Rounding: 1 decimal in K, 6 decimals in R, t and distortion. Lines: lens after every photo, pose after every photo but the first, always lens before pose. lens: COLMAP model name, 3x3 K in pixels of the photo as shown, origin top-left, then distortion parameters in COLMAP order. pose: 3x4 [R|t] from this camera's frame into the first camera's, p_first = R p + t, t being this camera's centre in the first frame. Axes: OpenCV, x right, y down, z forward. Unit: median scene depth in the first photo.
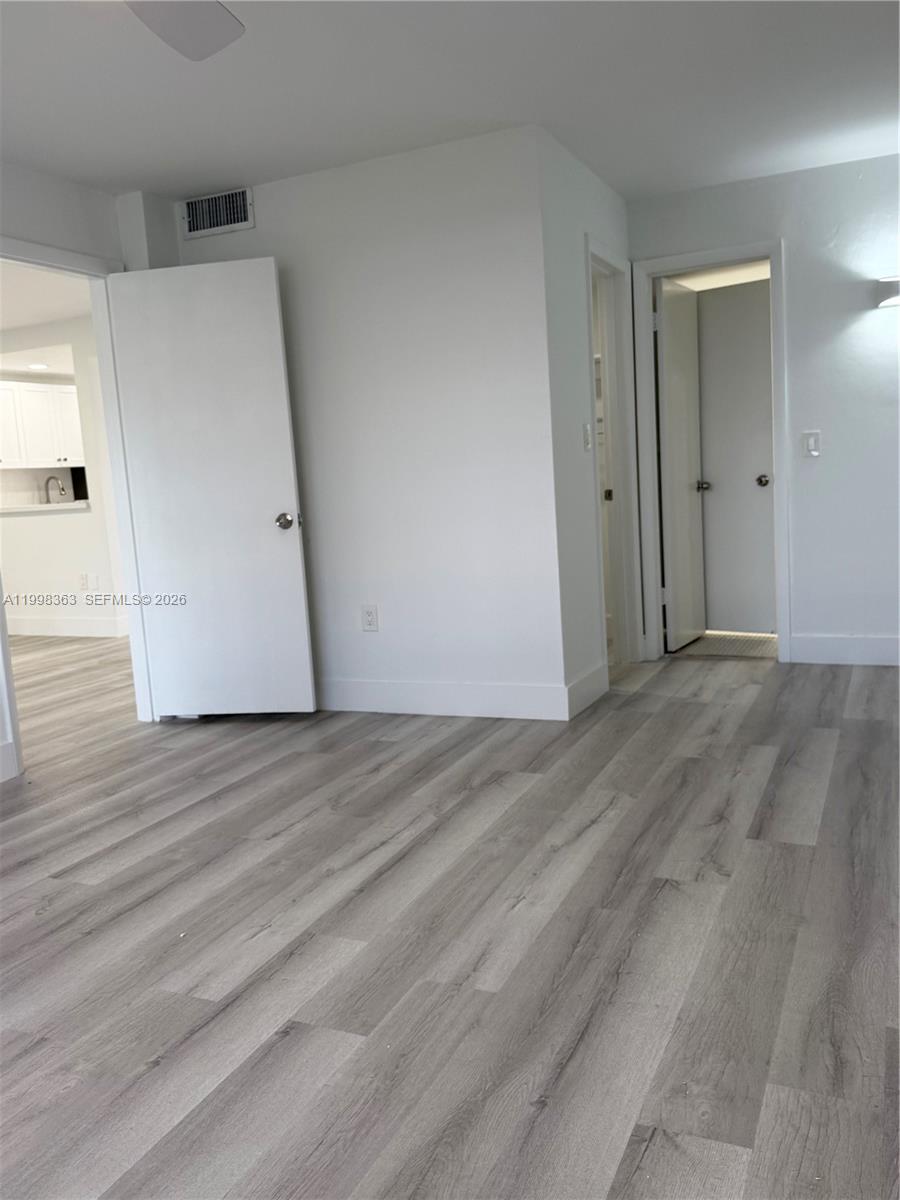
lens RADIAL K [[955.0, 0, 449.8], [0, 955.0, 598.8], [0, 0, 1]] dist [0.003351, 0.002474]
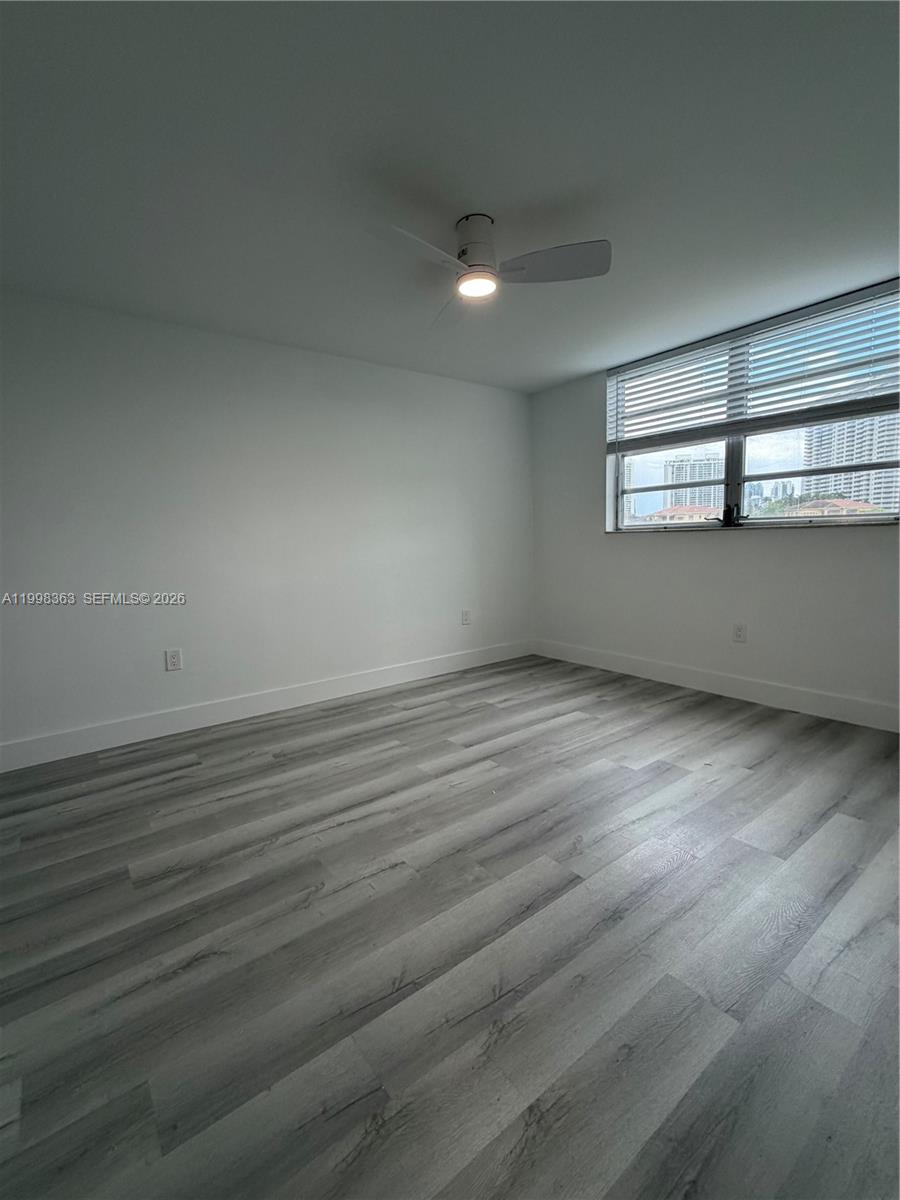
lens RADIAL K [[525.0, 0, 449.7], [0, 525.0, 601.1], [0, 0, 1]] dist [-0.000544, -0.000031]
pose [[-0.879767, 0.021811, 0.474905, -0.598546], [0.138760, 0.967230, 0.212632, -0.202499], [-0.454704, 0.252964, -0.853963, 1.560421]]
